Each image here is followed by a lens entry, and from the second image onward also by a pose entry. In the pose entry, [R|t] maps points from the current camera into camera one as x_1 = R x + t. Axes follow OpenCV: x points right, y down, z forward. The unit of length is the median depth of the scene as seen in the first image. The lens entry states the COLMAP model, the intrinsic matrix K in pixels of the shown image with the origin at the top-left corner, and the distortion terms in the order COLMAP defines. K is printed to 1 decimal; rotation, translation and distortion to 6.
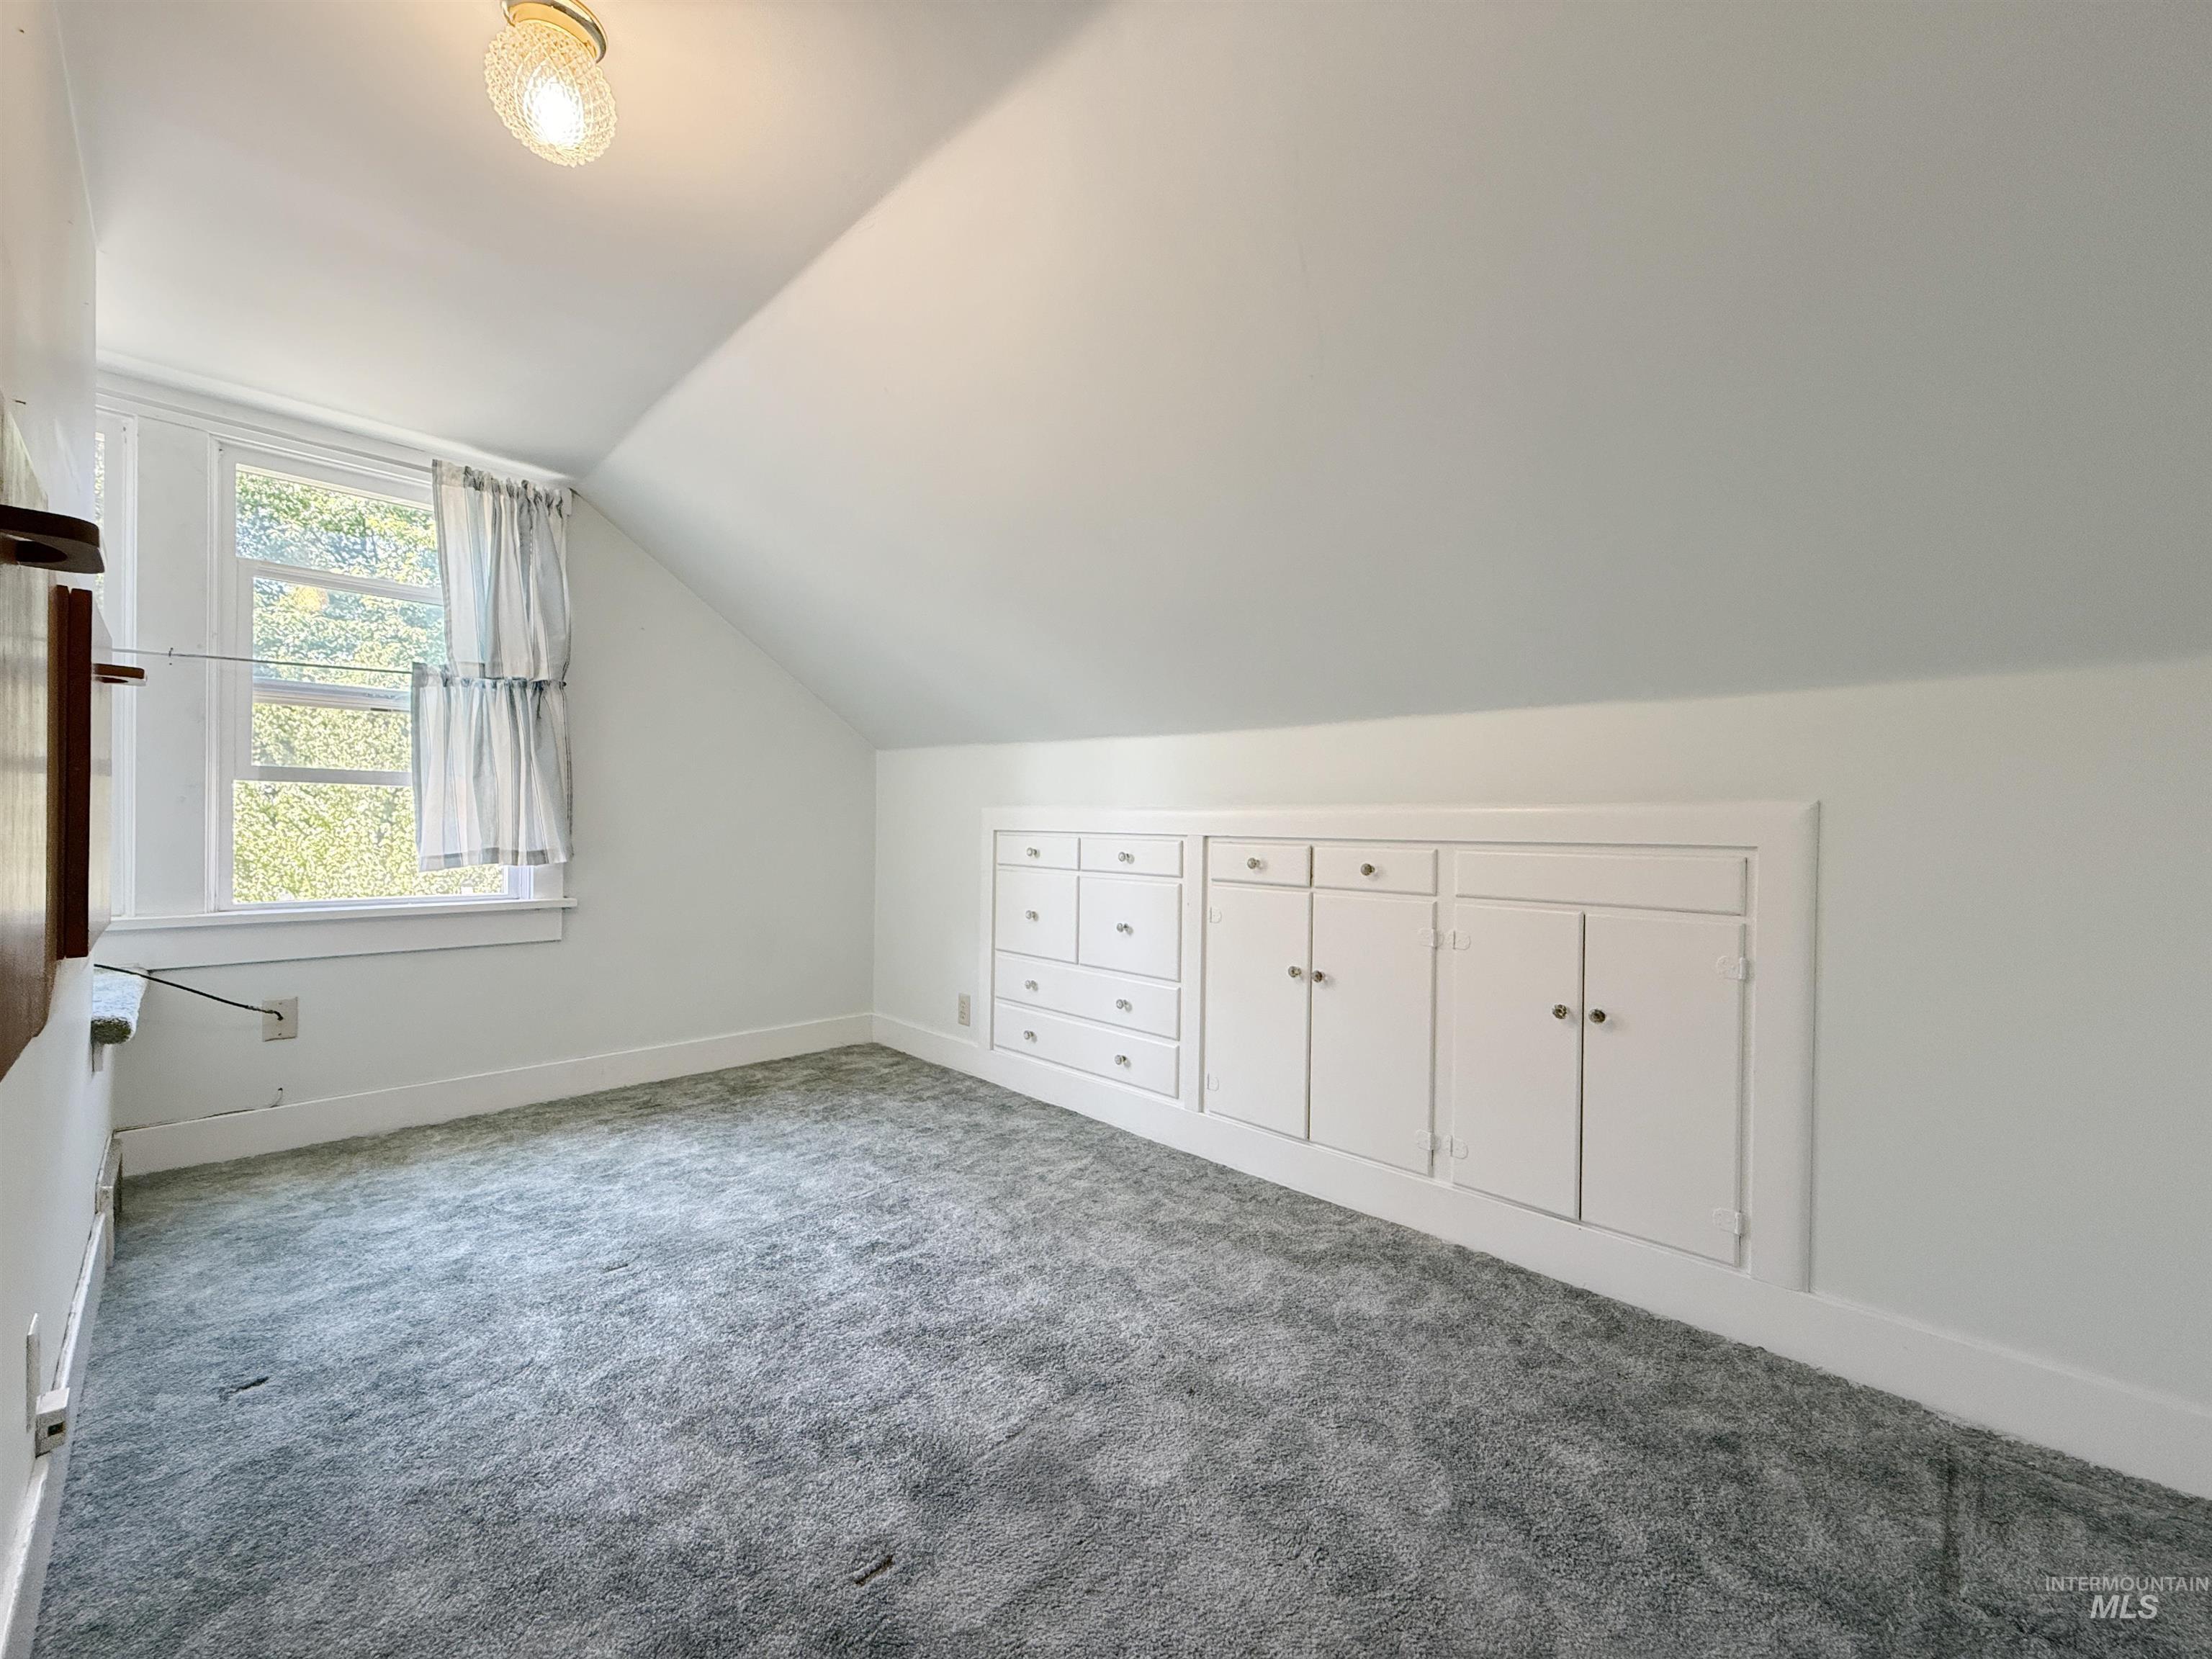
lens RADIAL K [[897.3, 0, 1104.9], [0, 897.3, 831.0], [0, 0, 1]] dist [0.000025, -0.000251]
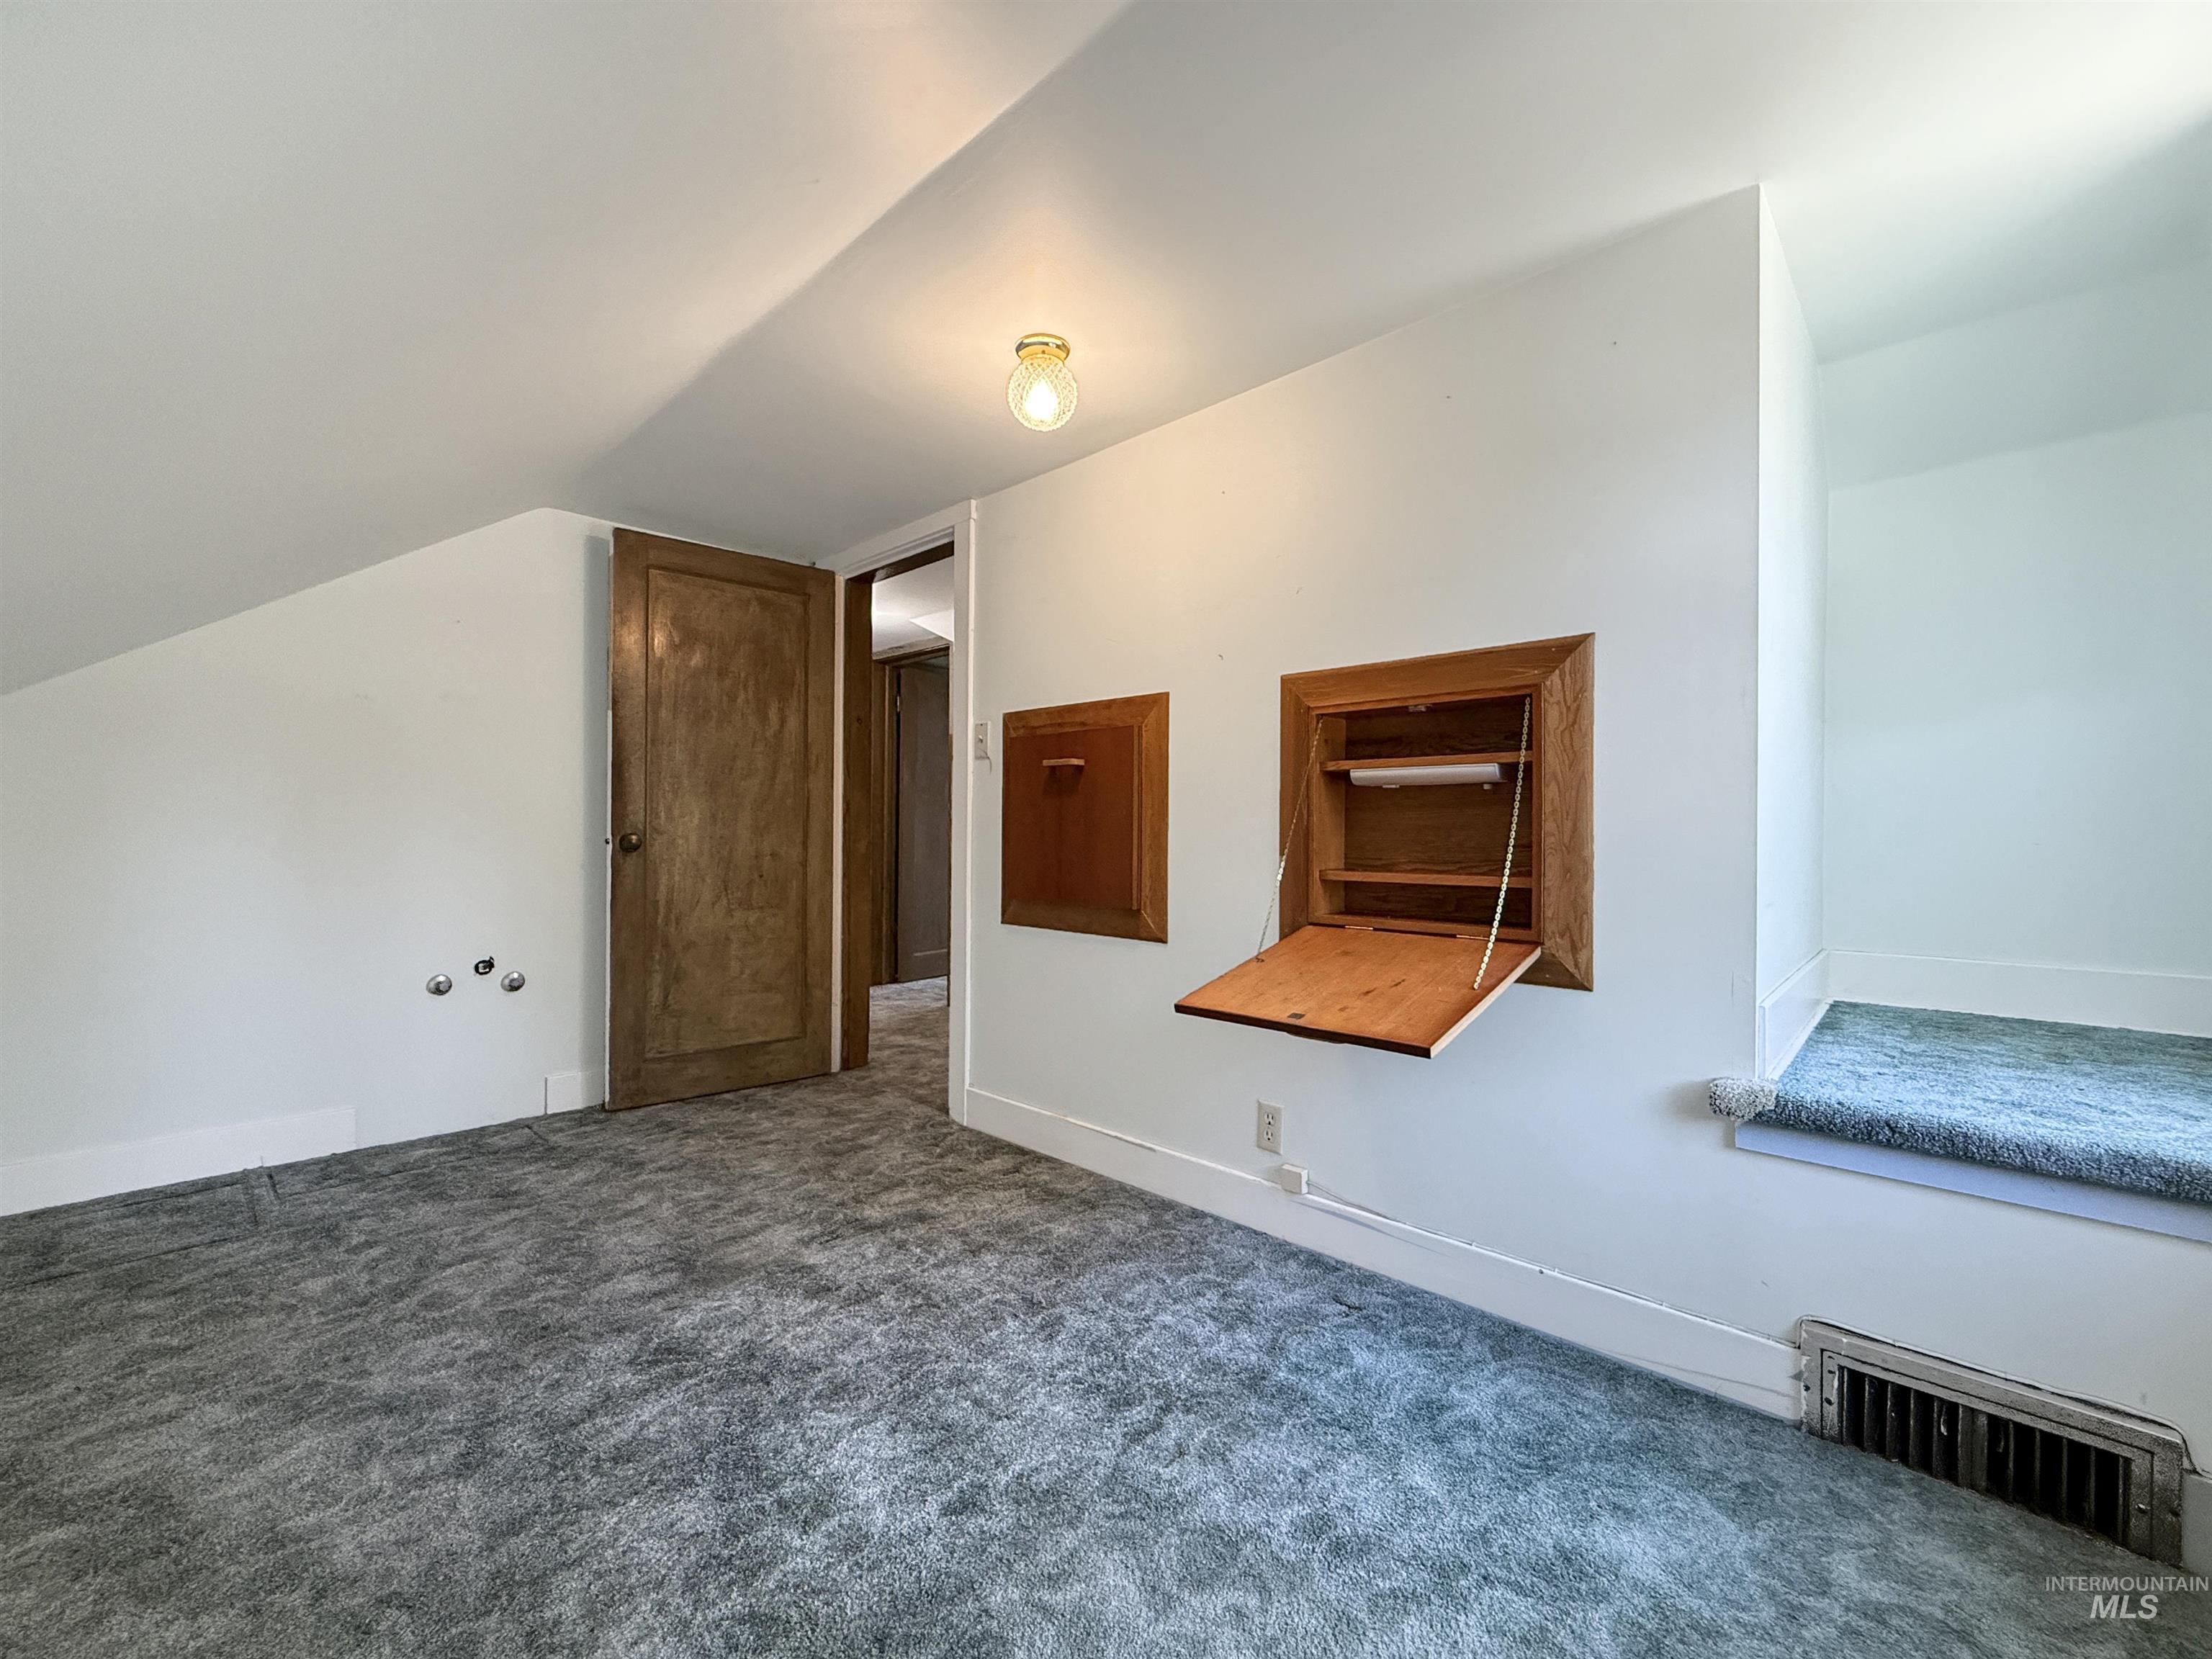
lens RADIAL K [[897.3, 0, 1107.0], [0, 897.3, 831.1], [0, 0, 1]] dist [0.000025, -0.000251]
pose [[-0.999576, -0.023153, -0.017660, -0.577444], [-0.023309, 0.999691, 0.008691, -0.031822], [0.017453, 0.009099, -0.999806, 2.124510]]
